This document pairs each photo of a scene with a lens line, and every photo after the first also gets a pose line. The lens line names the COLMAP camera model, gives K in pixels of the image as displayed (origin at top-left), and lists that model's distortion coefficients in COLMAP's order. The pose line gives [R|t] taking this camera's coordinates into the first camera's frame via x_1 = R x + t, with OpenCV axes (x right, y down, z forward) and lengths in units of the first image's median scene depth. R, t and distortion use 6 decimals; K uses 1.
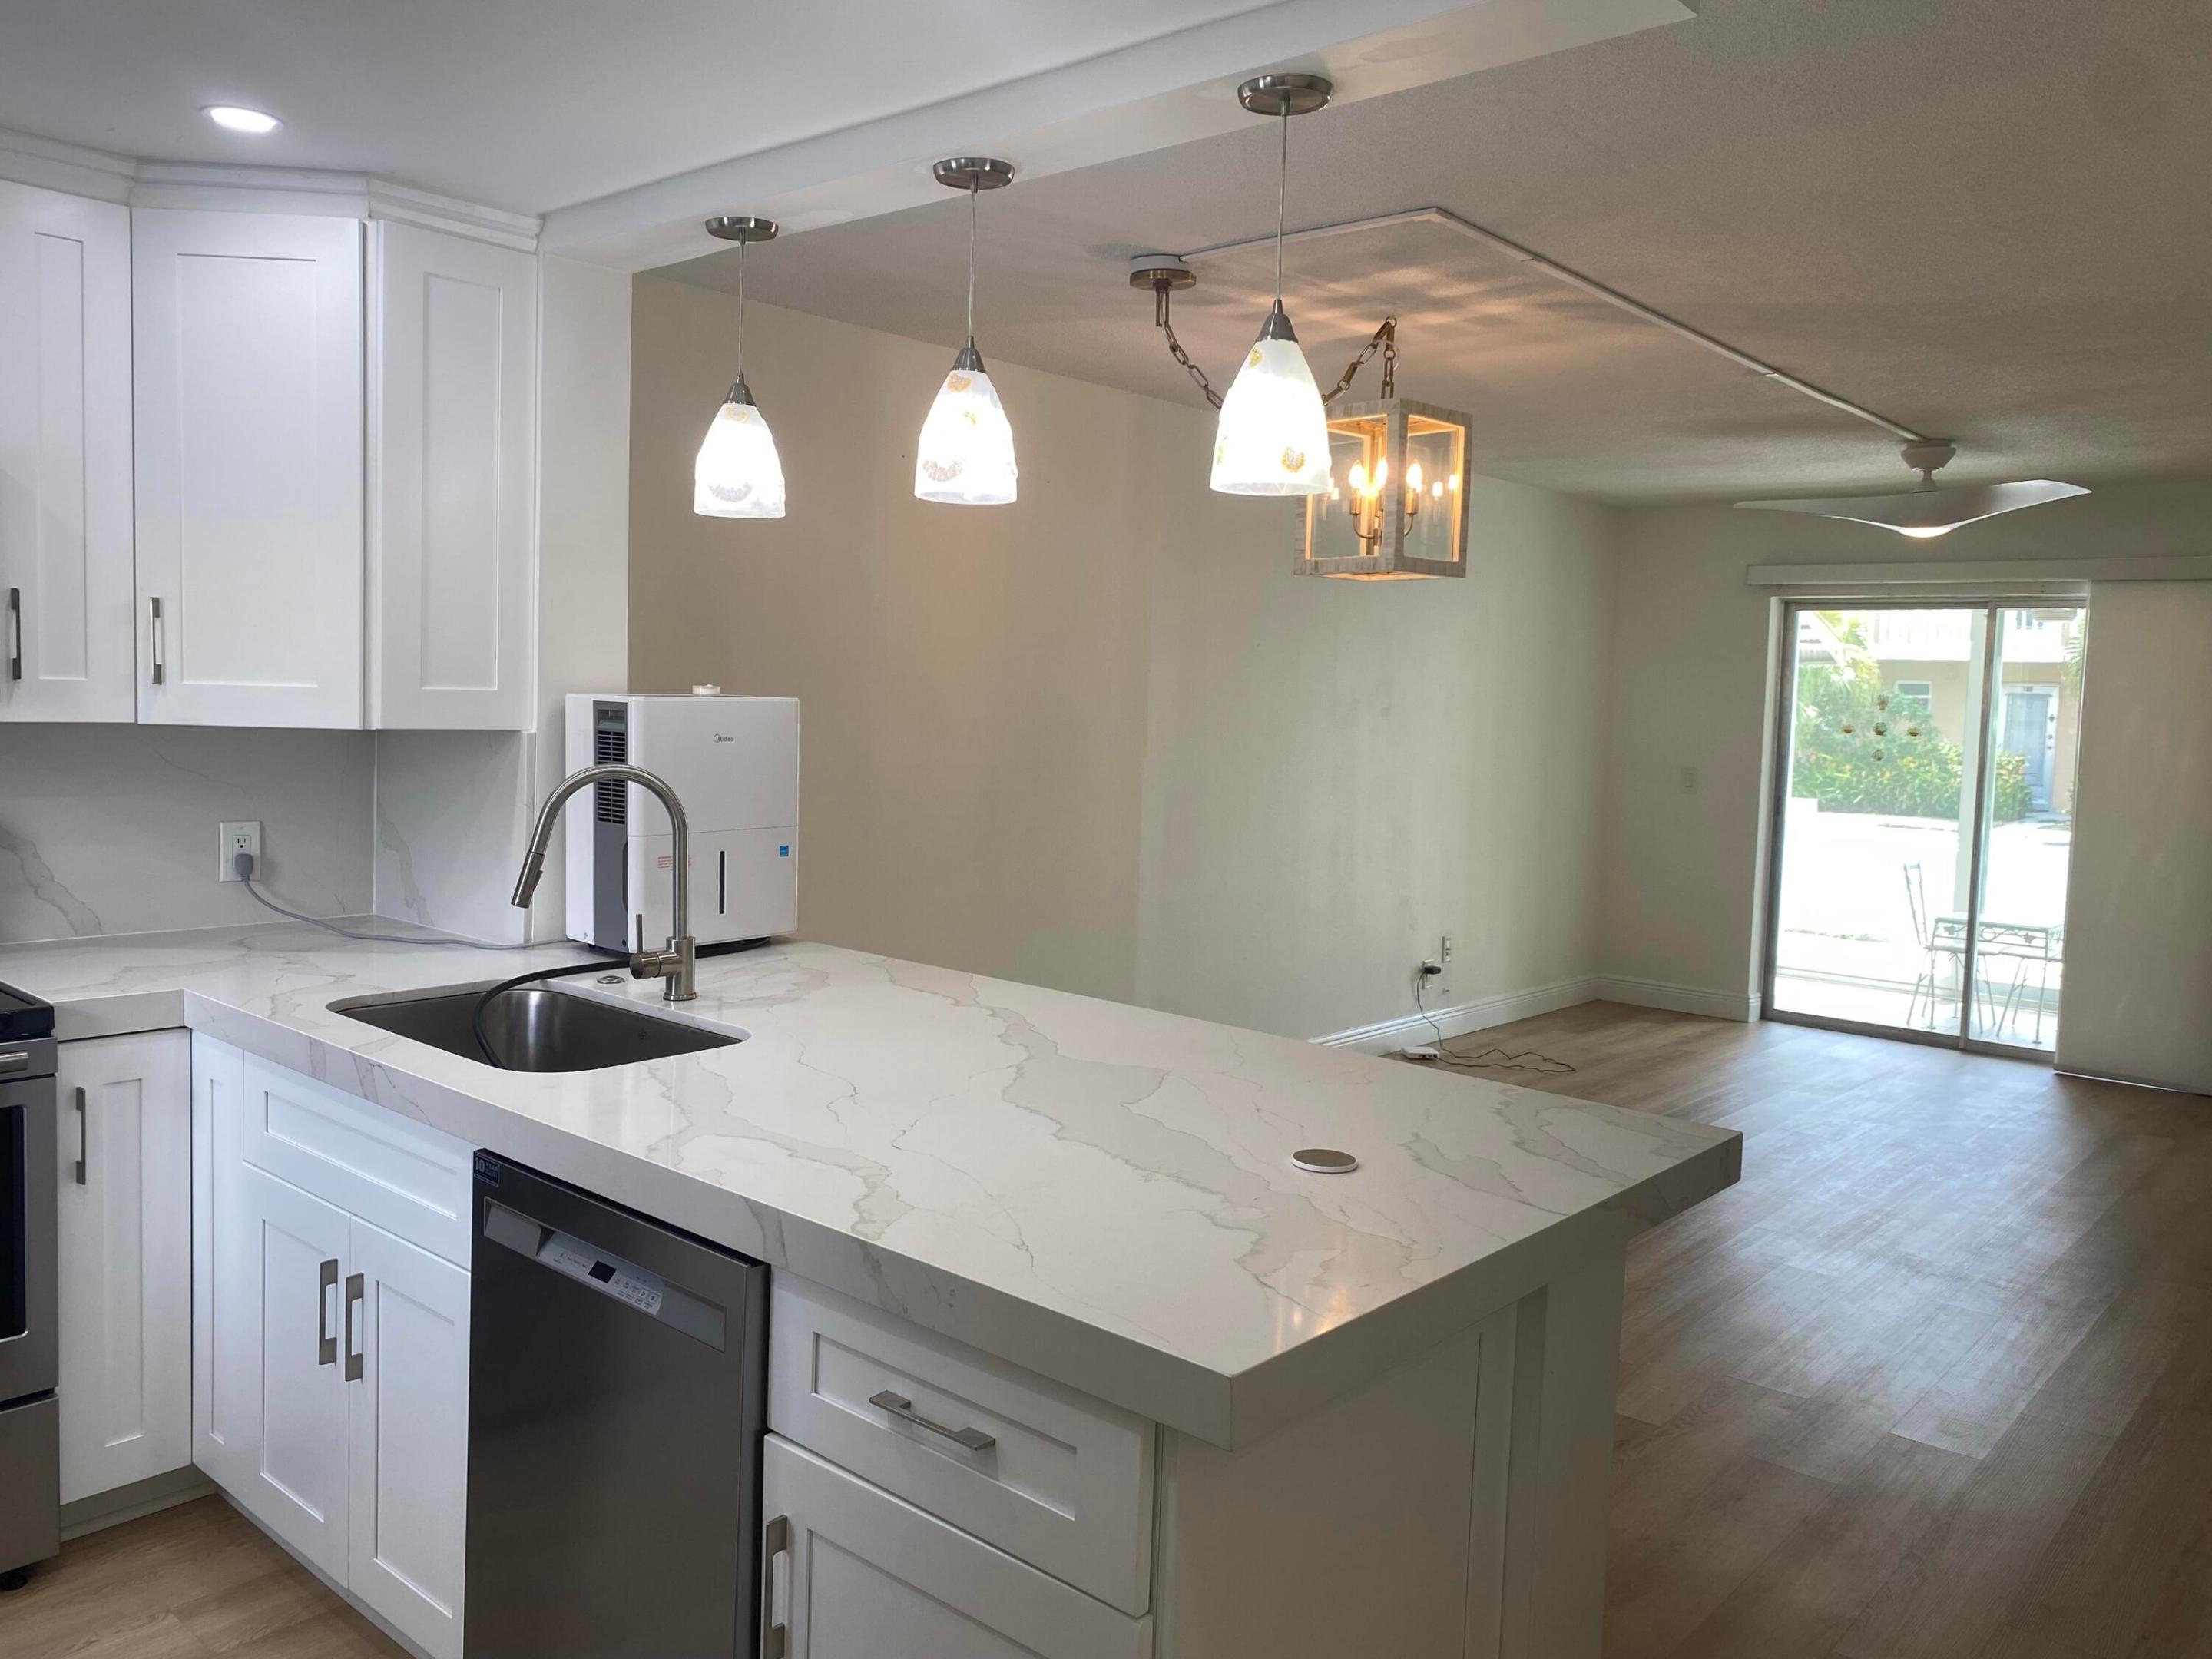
lens RADIAL K [[1681.2, 0, 1105.1], [0, 1681.2, 820.6], [0, 0, 1]] dist [0.003296, 0.000086]
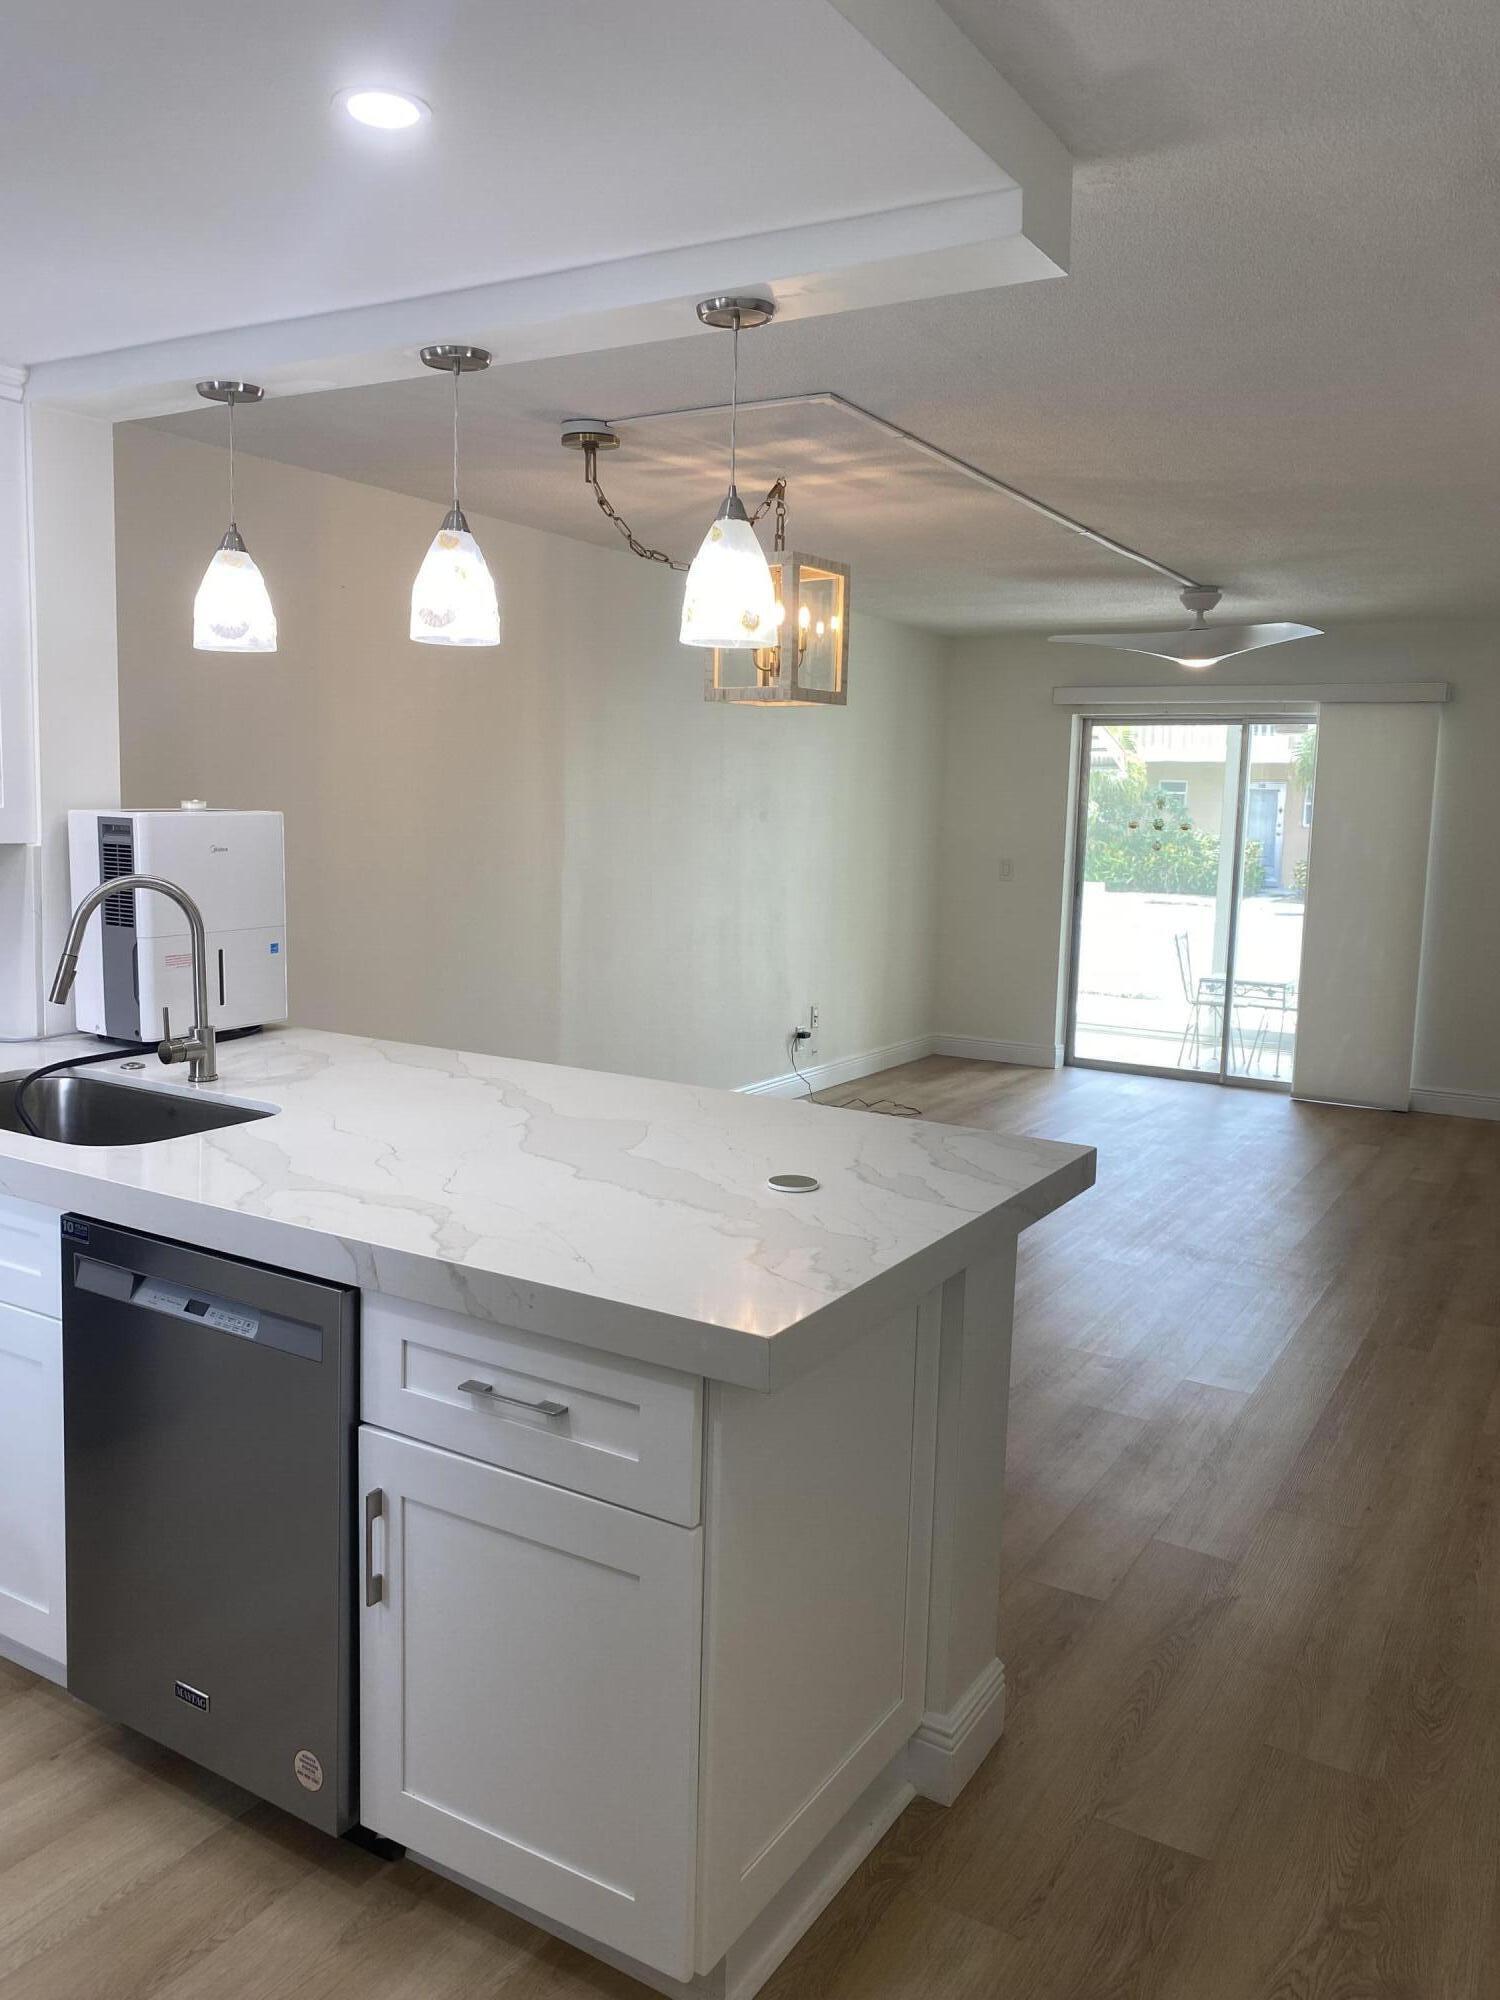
lens RADIAL K [[1520.1, 0, 750.0], [0, 1520.1, 1000.0], [0, 0, 1]] dist [0.003296, 0.000086]
pose [[0.983722, -0.029981, 0.177179, -0.062984], [0.019104, 0.997844, 0.062782, -0.005394], [-0.178679, -0.058375, 0.982174, -0.071135]]
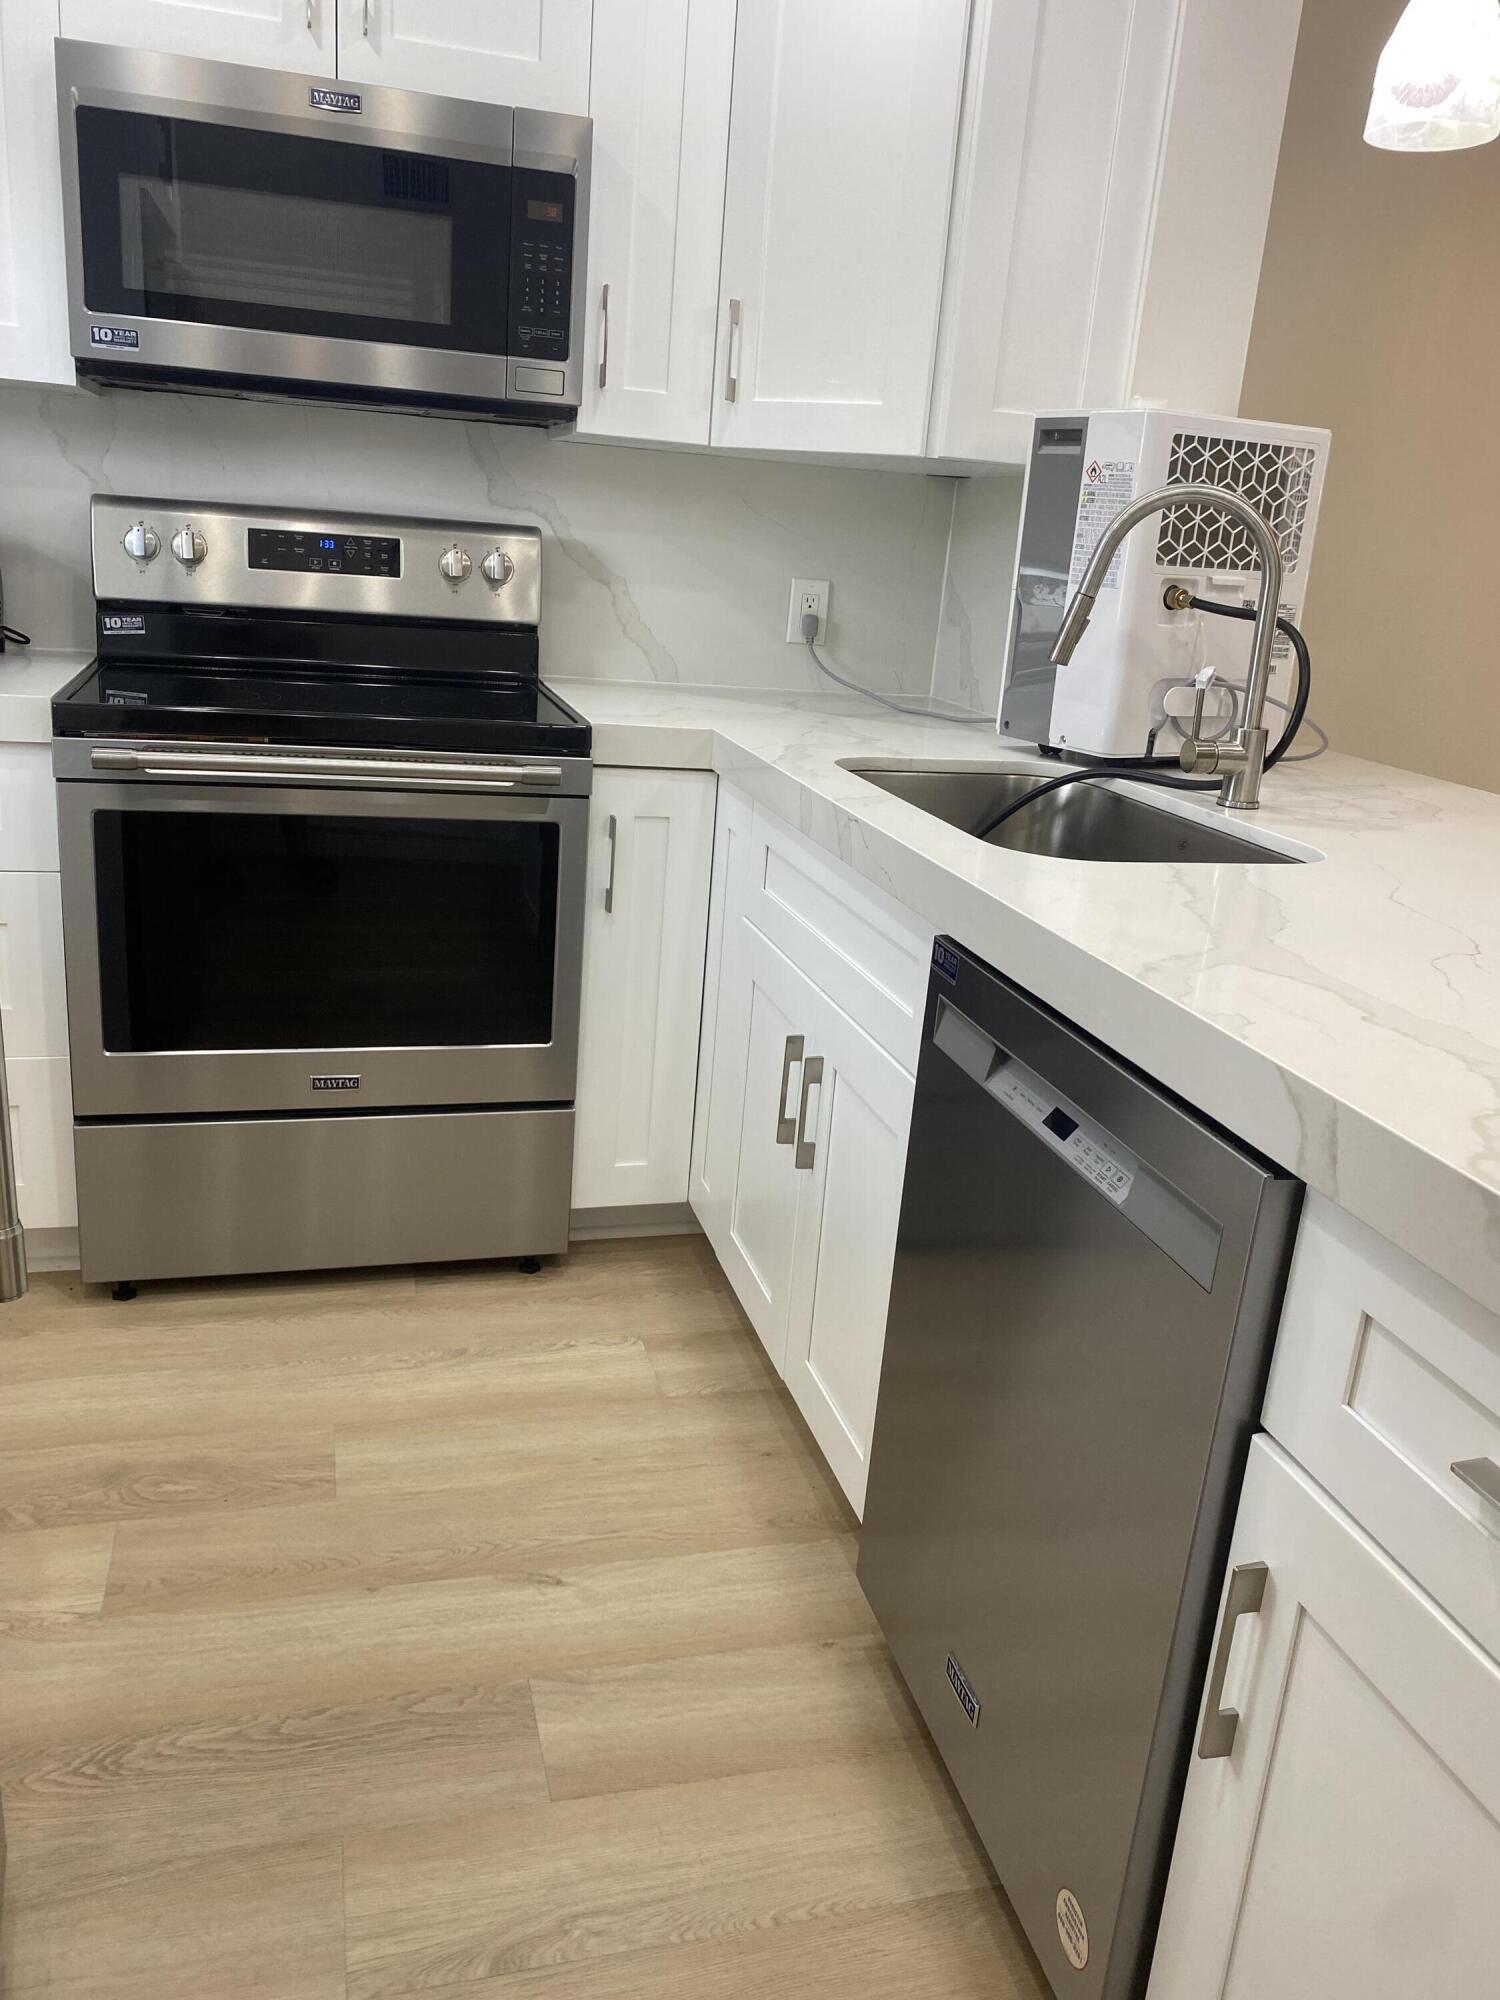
lens RADIAL K [[1523.2, 0, 751.8], [0, 1523.2, 979.4], [0, 0, 1]] dist [0.083512, -0.121421]
pose [[0.836359, 0.185732, -0.515759, -0.053362], [-0.092586, 0.975197, 0.201043, 0.056587], [0.540307, -0.120392, 0.832811, 0.250361]]
